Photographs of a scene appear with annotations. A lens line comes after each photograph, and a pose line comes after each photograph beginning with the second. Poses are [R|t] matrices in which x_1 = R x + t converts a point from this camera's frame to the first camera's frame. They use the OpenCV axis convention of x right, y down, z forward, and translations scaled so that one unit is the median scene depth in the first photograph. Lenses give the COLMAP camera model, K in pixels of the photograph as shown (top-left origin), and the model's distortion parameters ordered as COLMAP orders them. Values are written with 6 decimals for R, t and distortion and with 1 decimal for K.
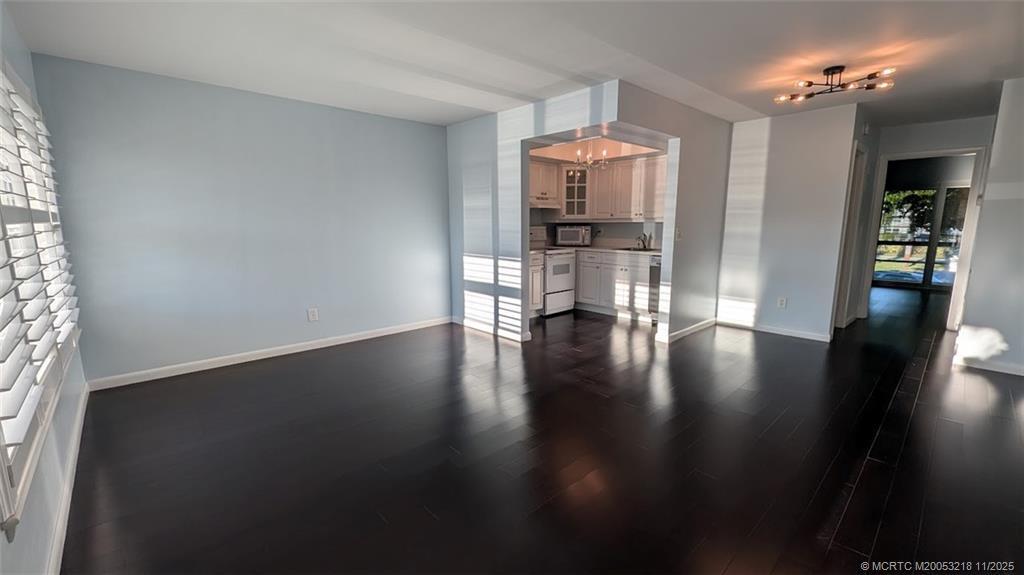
lens RADIAL K [[422.8, 0, 525.5], [0, 422.8, 290.6], [0, 0, 1]] dist [0.000684, 0.000077]
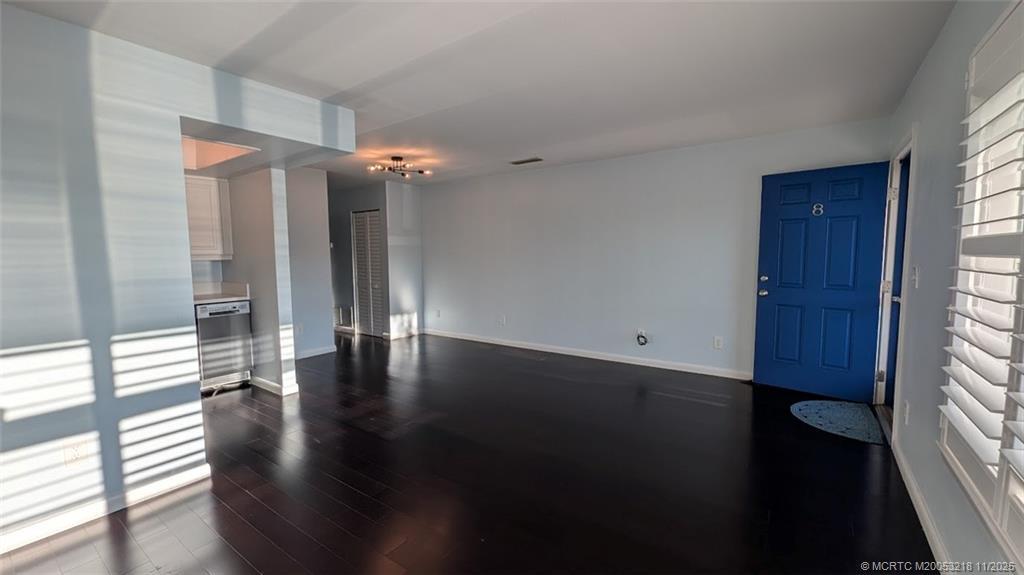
lens RADIAL K [[417.7, 0, 512.0], [0, 417.7, 287.5], [0, 0, 1]] dist [0.000363, -0.000024]
pose [[-0.183891, -0.076130, 0.979994, -0.573173], [0.178116, 0.977910, 0.109391, -0.102827], [-0.966674, 0.194669, -0.166269, 0.625046]]
